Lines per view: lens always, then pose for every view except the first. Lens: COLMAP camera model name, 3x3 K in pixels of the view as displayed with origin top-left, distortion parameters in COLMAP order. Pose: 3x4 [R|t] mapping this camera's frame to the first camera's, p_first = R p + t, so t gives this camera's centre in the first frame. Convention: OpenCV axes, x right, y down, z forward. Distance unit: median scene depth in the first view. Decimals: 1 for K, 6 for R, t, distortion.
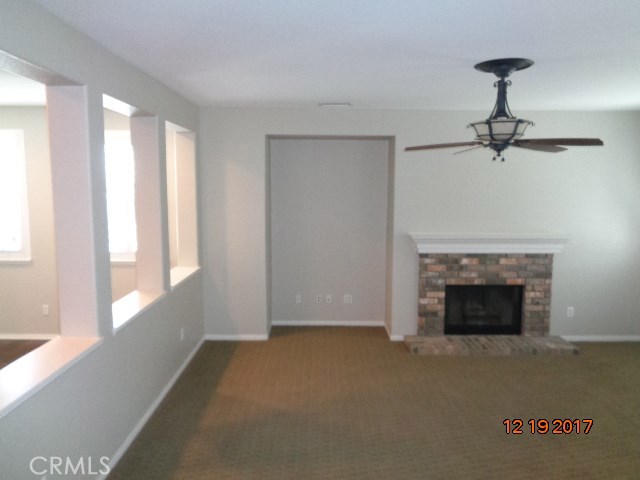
lens RADIAL K [[481.2, 0, 320.9], [0, 481.2, 239.6], [0, 0, 1]] dist [-0.000207, 0.002186]
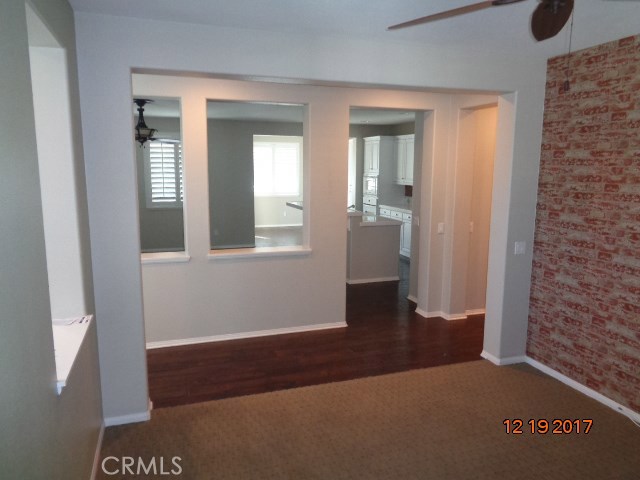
lens RADIAL K [[481.2, 0, 320.5], [0, 481.2, 242.8], [0, 0, 1]] dist [-0.000207, 0.002186]
pose [[-0.301325, -0.163752, 0.939356, -1.120772], [0.088709, 0.976057, 0.198606, -0.070409], [-0.949386, 0.143174, -0.279583, 0.570416]]
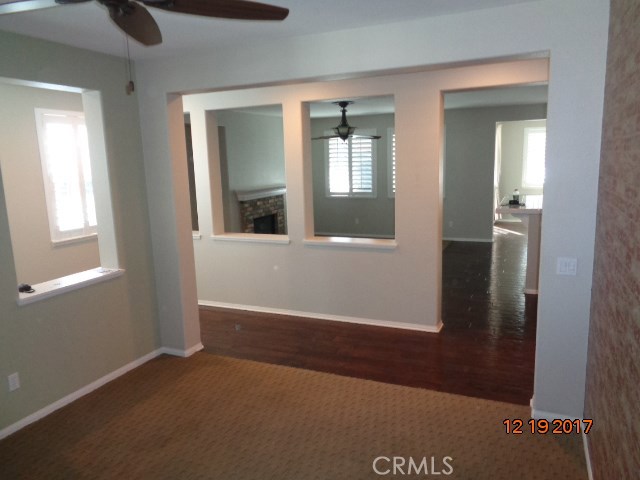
lens RADIAL K [[481.2, 0, 318.8], [0, 481.2, 237.9], [0, 0, 1]] dist [-0.000207, 0.002186]
pose [[0.434121, -0.167248, 0.885193, -1.102986], [0.124961, 0.984295, 0.124689, -0.018599], [-0.892145, 0.056484, 0.448203, 0.072216]]
